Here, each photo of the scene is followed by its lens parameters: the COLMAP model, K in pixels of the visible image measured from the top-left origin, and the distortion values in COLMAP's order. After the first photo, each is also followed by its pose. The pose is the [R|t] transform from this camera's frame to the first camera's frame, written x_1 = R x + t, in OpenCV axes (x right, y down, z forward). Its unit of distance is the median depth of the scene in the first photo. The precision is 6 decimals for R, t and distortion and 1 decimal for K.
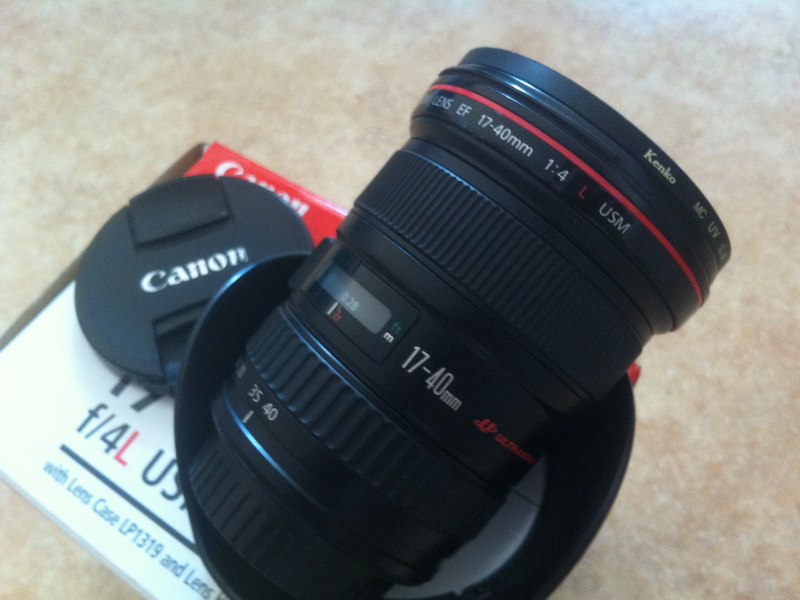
lens RADIAL K [[775.4, 0, 400.0], [0, 775.4, 300.0], [0, 0, 1]] dist [0.009295, -0.110200]
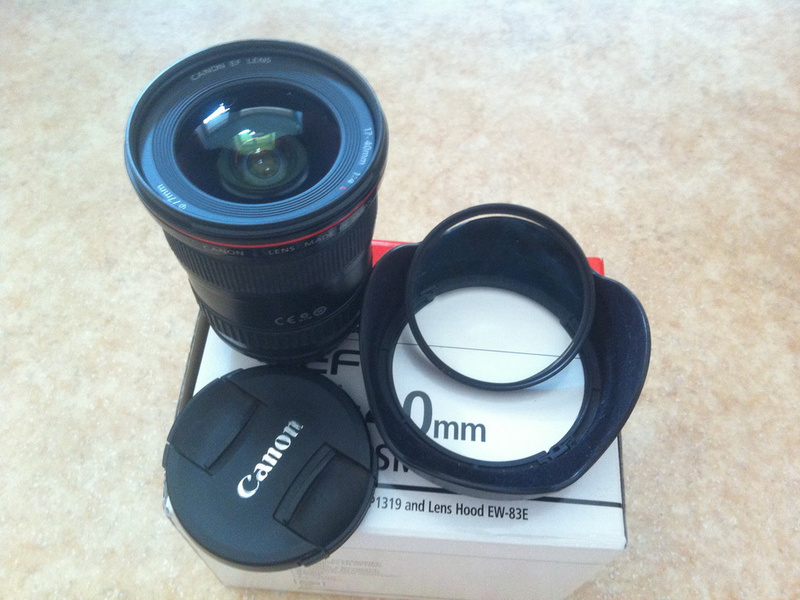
lens RADIAL K [[775.4, 0, 400.0], [0, 775.4, 300.0], [0, 0, 1]] dist [0.009295, -0.110200]
pose [[0.856968, -0.379841, 0.348320, -0.302458], [0.385272, 0.921069, 0.056542, -0.040209], [-0.342304, 0.085743, 0.935669, -0.149543]]
